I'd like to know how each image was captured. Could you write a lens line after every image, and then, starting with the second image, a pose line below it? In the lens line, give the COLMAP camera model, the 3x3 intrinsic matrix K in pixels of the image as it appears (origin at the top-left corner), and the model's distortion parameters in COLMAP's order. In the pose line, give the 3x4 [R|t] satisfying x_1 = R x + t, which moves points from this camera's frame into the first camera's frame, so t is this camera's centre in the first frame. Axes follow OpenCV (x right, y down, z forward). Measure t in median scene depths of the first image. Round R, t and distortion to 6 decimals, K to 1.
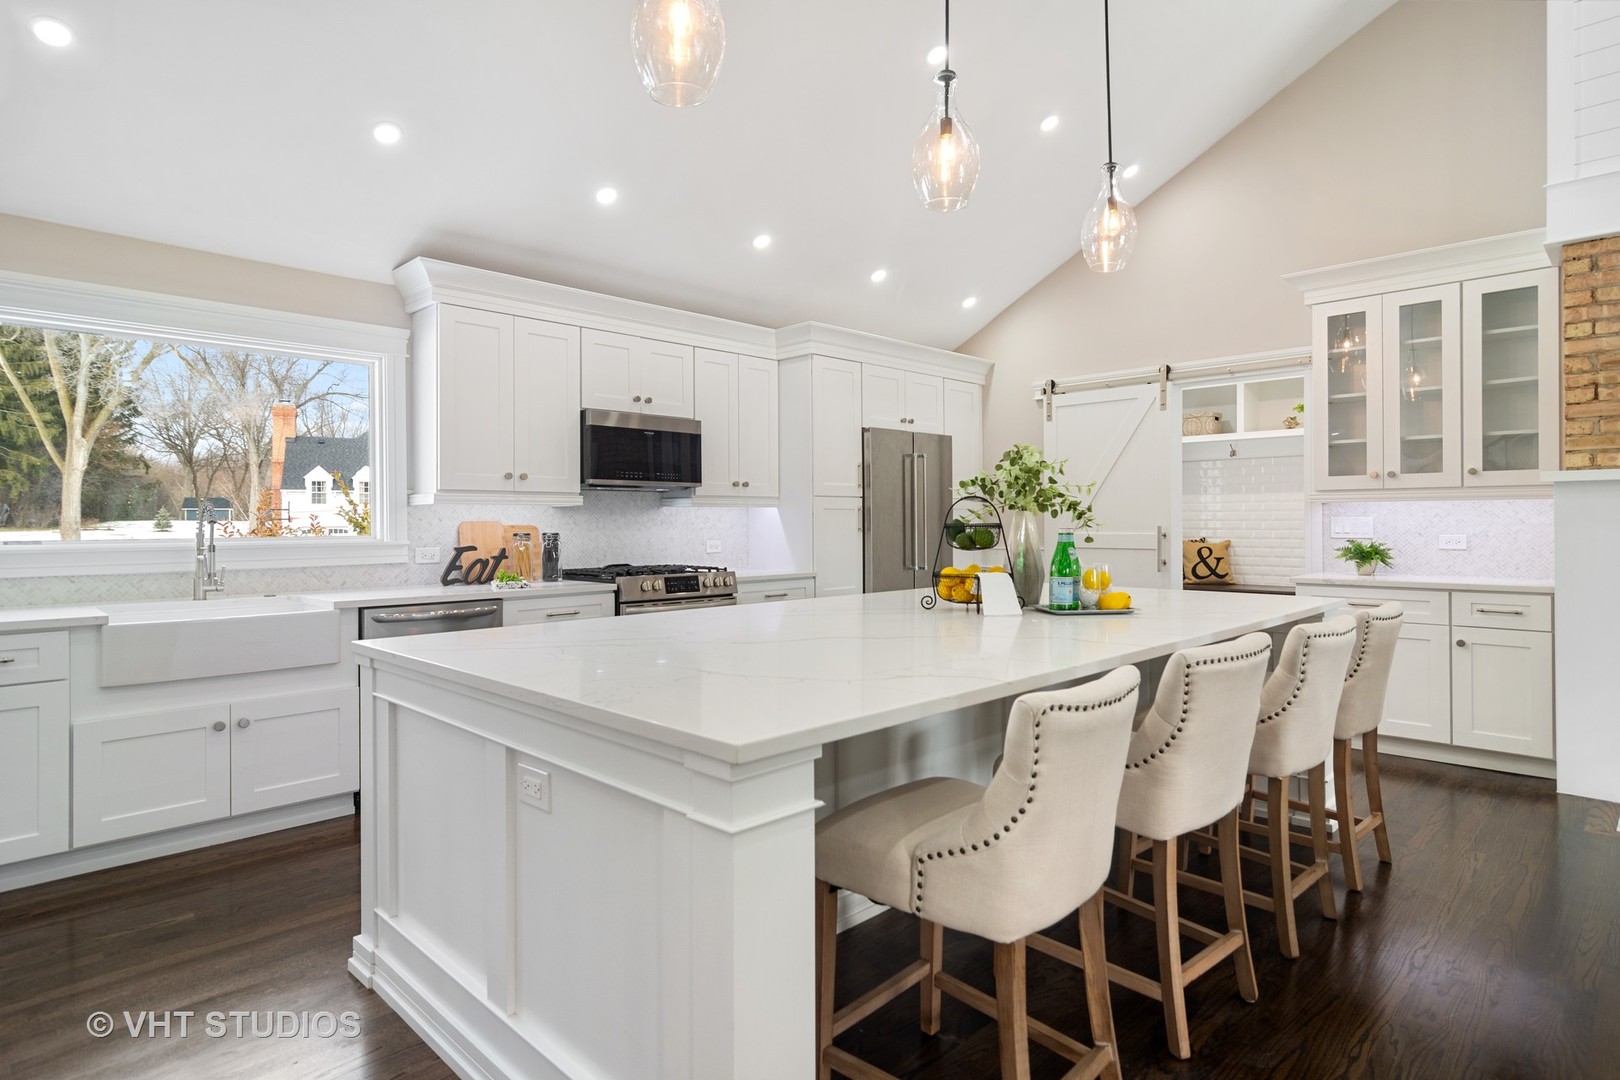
lens RADIAL K [[877.7, 0, 806.9], [0, 877.7, 534.4], [0, 0, 1]] dist [-0.005275, -0.001864]
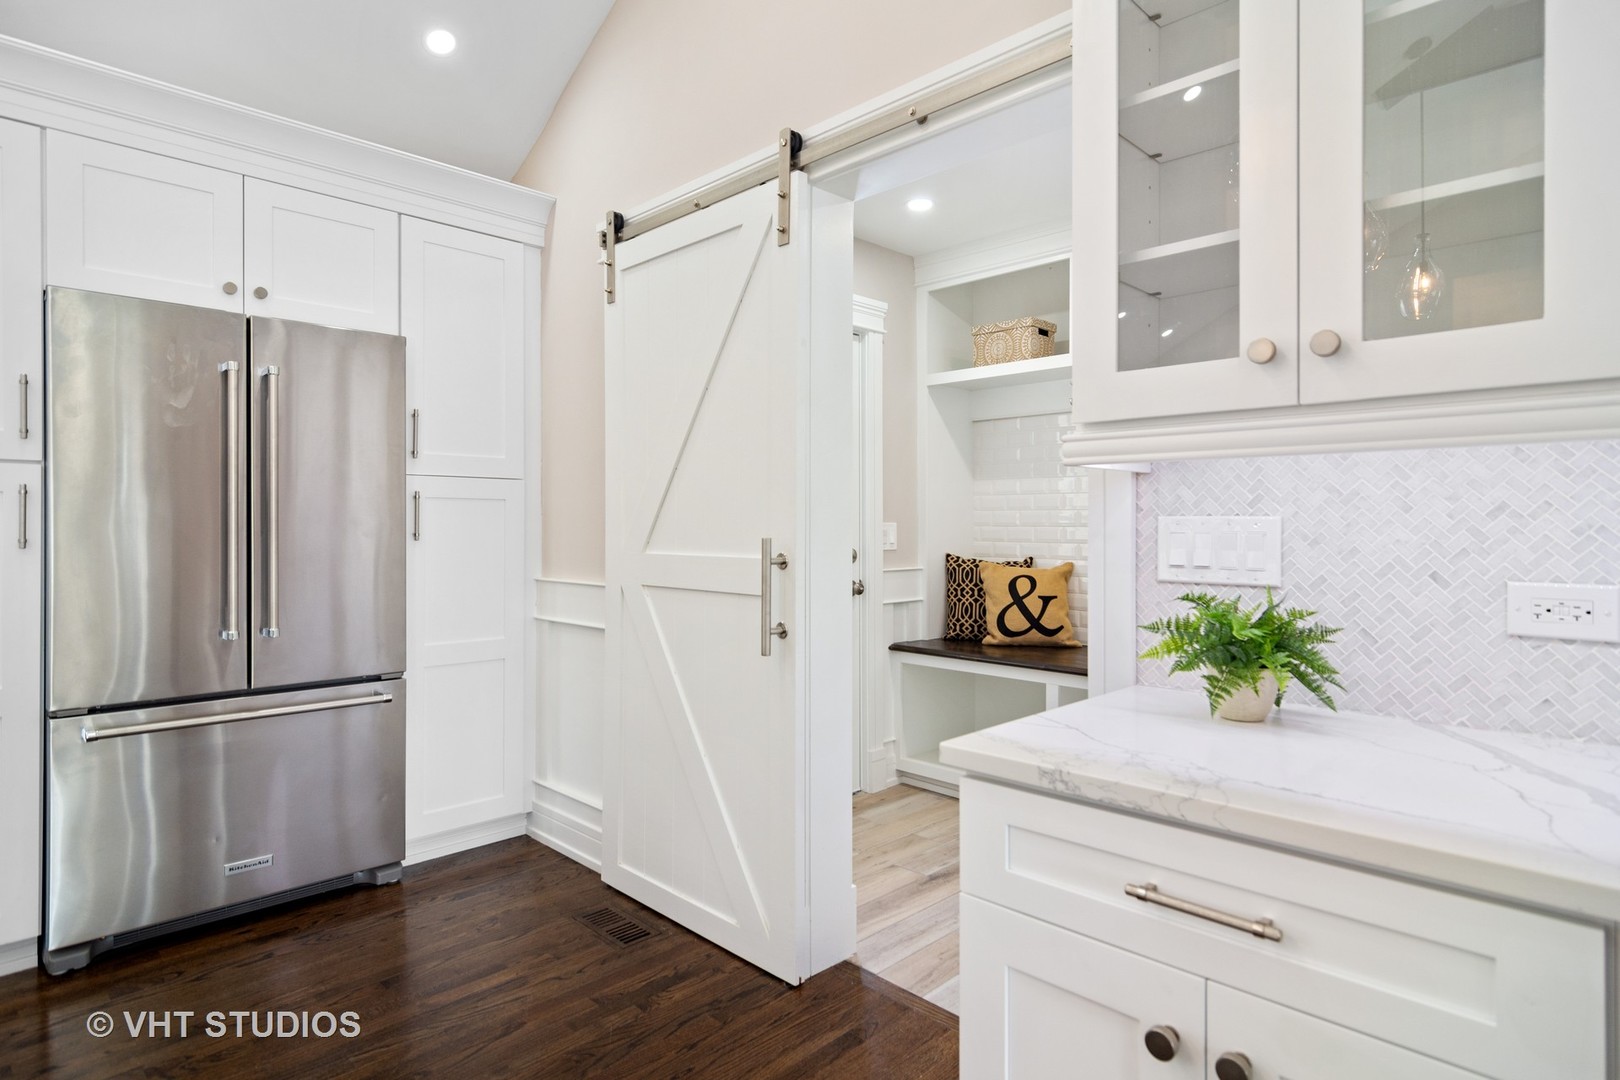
lens RADIAL K [[877.7, 0, 812.6], [0, 877.7, 532.8], [0, 0, 1]] dist [-0.005275, -0.001864]
pose [[0.999978, 0.006657, 0.000195, 0.382452], [-0.006656, 0.999962, -0.005686, -0.008888], [-0.000233, 0.005684, 0.999984, 0.550465]]
